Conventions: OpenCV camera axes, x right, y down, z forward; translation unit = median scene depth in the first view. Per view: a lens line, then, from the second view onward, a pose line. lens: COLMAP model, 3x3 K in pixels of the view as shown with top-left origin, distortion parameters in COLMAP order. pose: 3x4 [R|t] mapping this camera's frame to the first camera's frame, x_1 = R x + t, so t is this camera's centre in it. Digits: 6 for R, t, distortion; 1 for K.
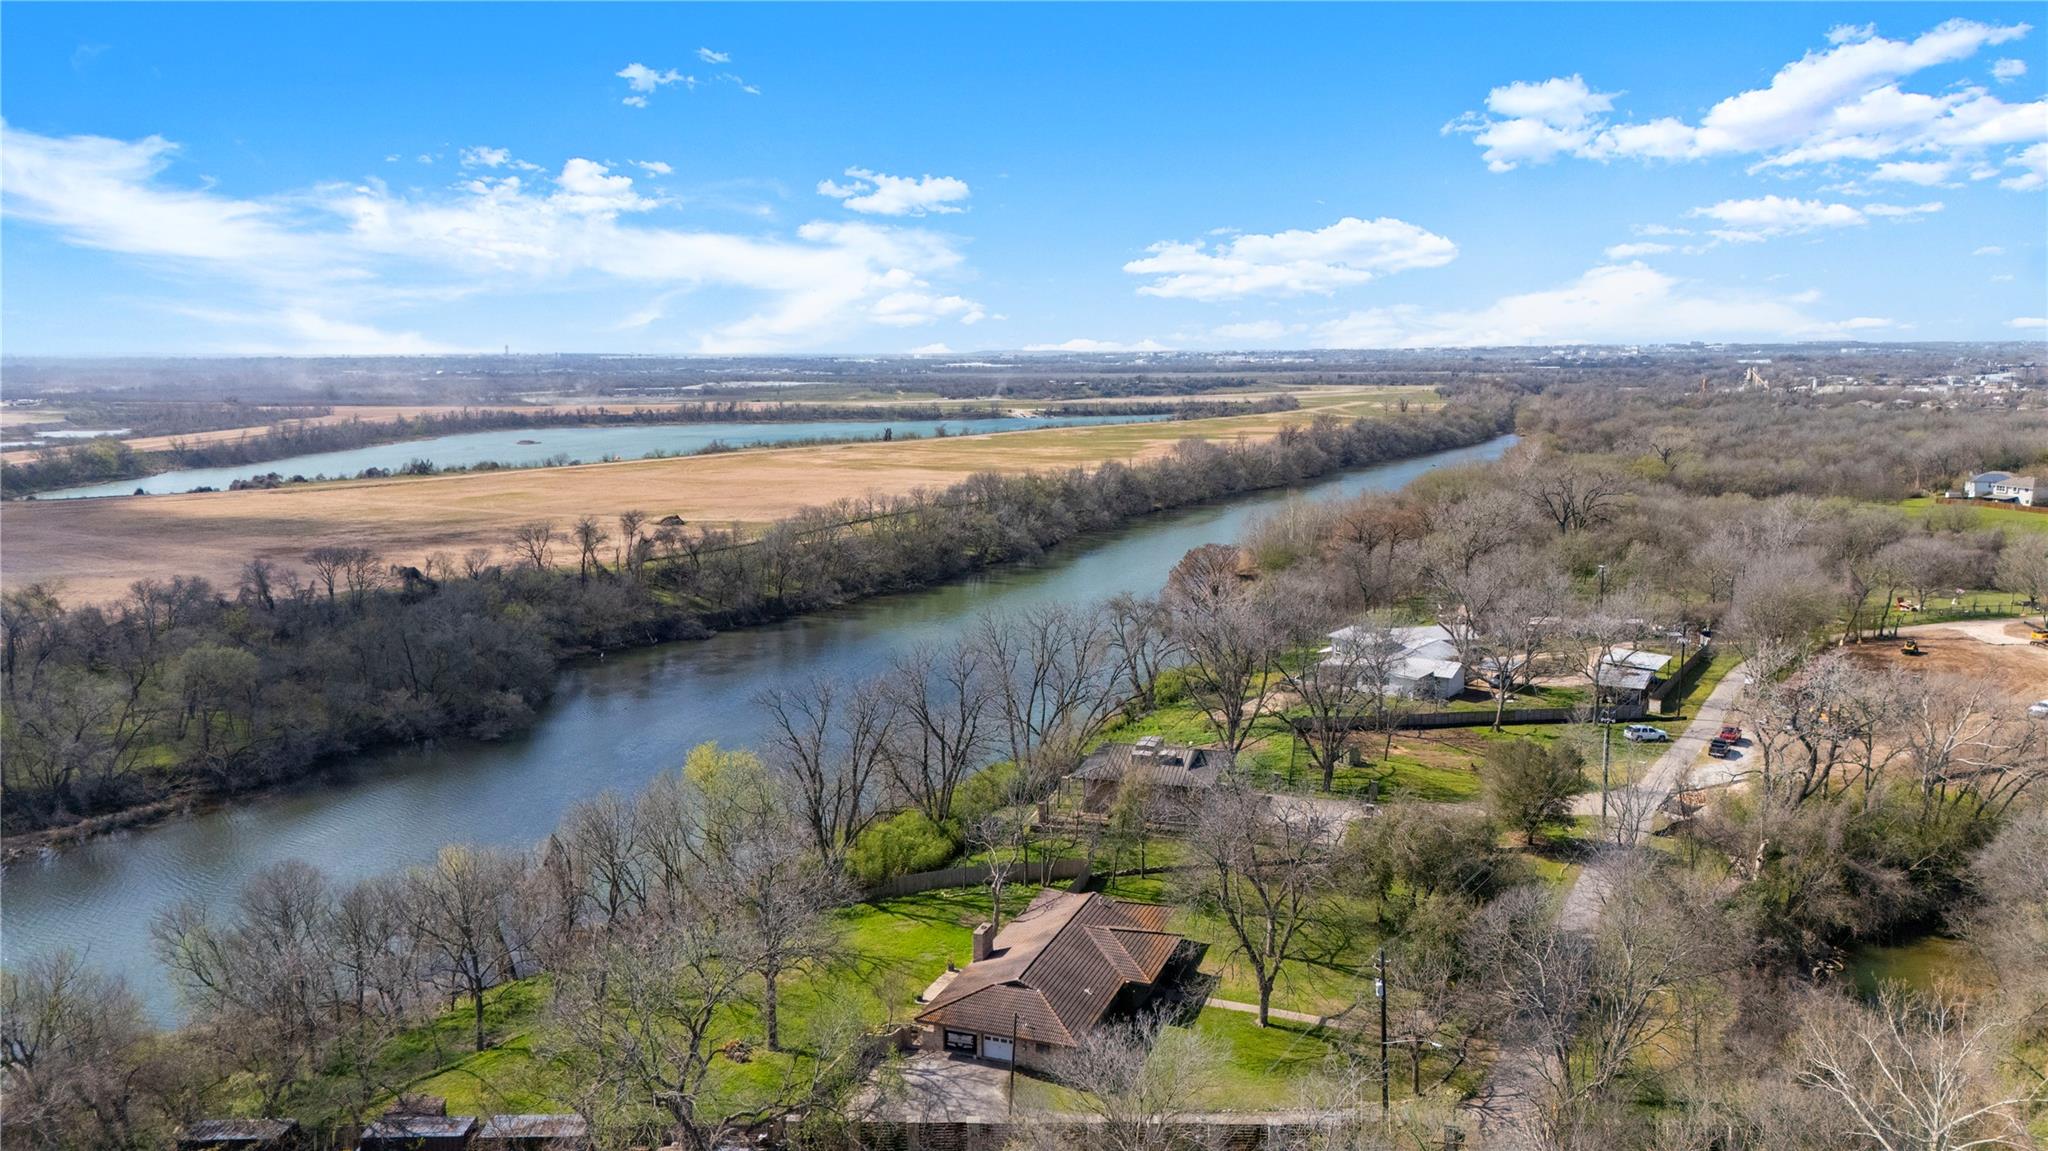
lens RADIAL K [[1482.3, 0, 1024.0], [0, 1482.3, 575.5], [0, 0, 1]] dist [0.060815, -0.000756]
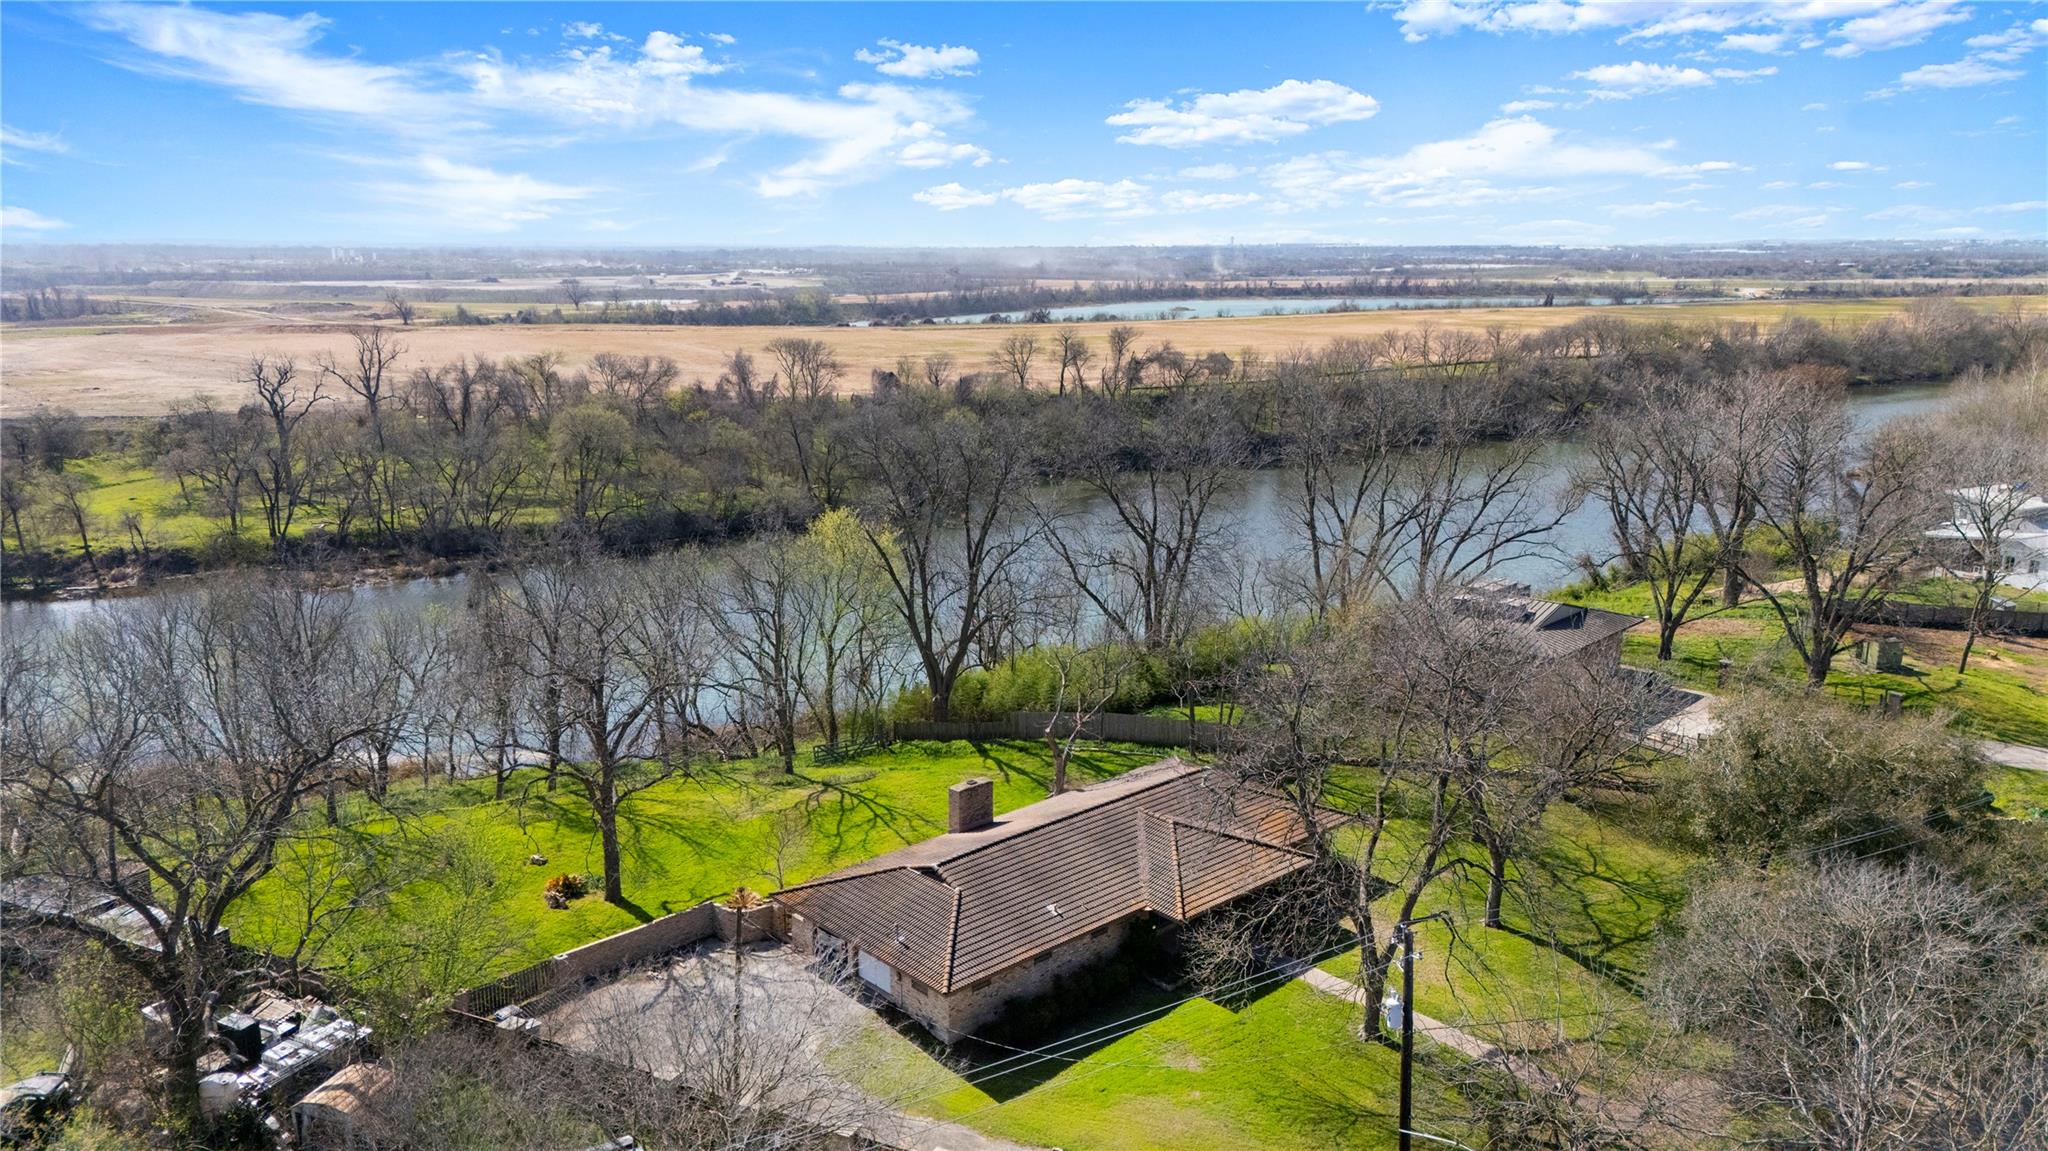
lens RADIAL K [[1482.3, 0, 1024.0], [0, 1482.3, 575.5], [0, 0, 1]] dist [0.060815, -0.000756]
pose [[0.893405, 0.102484, -0.437407, 0.109503], [-0.071967, 0.993707, 0.085833, 0.039208], [0.443451, -0.045204, 0.895158, 0.188587]]
